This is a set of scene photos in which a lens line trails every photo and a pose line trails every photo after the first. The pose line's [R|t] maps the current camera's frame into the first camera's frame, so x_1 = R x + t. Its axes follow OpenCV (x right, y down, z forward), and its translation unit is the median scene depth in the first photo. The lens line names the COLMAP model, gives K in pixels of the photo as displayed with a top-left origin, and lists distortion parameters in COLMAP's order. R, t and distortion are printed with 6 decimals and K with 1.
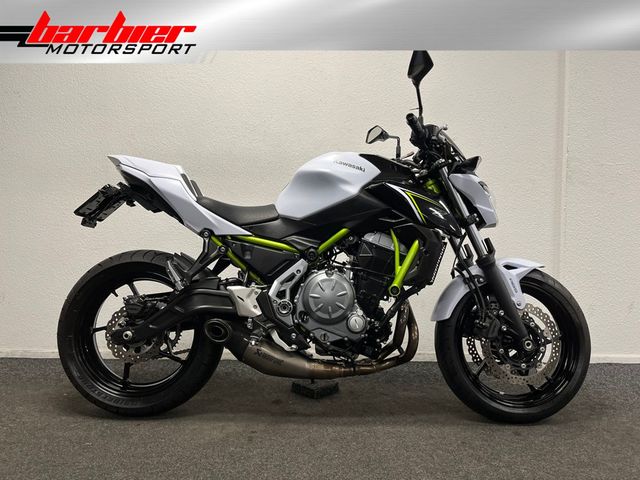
lens RADIAL K [[483.7, 0, 320.0], [0, 483.7, 240.0], [0, 0, 1]] dist [0.037839, -0.002507]
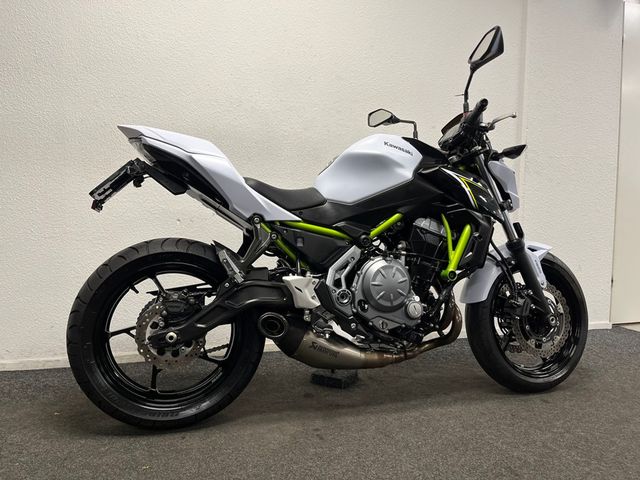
lens RADIAL K [[483.7, 0, 320.0], [0, 483.7, 240.0], [0, 0, 1]] dist [0.037839, -0.002507]
pose [[0.960041, -0.013841, 0.279517, -0.370716], [0.004166, 0.999372, 0.035176, -0.005633], [-0.279828, -0.032606, 0.959496, 0.101936]]
